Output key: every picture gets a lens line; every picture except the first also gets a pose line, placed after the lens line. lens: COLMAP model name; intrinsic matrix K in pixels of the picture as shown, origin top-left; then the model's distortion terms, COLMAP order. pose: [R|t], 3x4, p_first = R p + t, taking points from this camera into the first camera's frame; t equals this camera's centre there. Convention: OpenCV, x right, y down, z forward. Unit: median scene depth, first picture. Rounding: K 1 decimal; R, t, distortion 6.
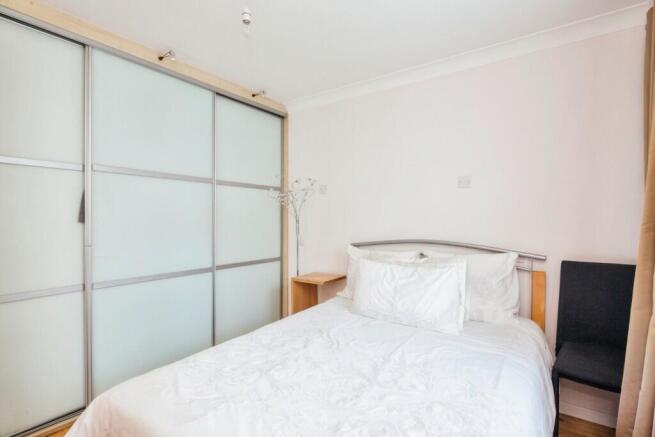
lens RADIAL K [[324.0, 0, 327.2], [0, 324.0, 234.3], [0, 0, 1]] dist [-0.000562, -0.000061]
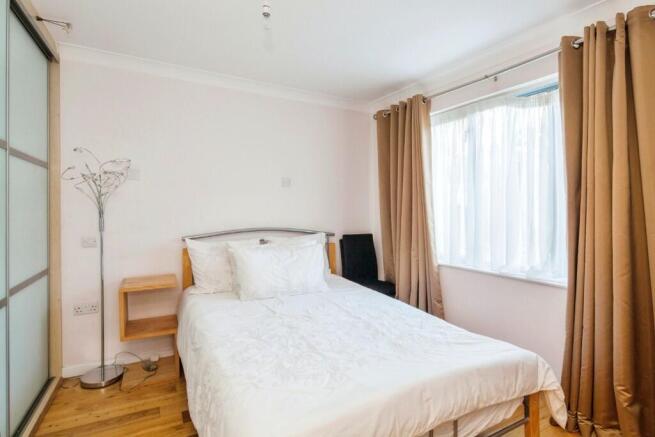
lens RADIAL K [[329.2, 0, 322.9], [0, 329.2, 217.9], [0, 0, 1]] dist [-0.001241, -0.000097]
pose [[0.444829, -0.023071, 0.895318, -0.698974], [0.045706, 0.998950, 0.003033, -0.014789], [-0.894449, 0.039572, 0.445417, 0.272534]]
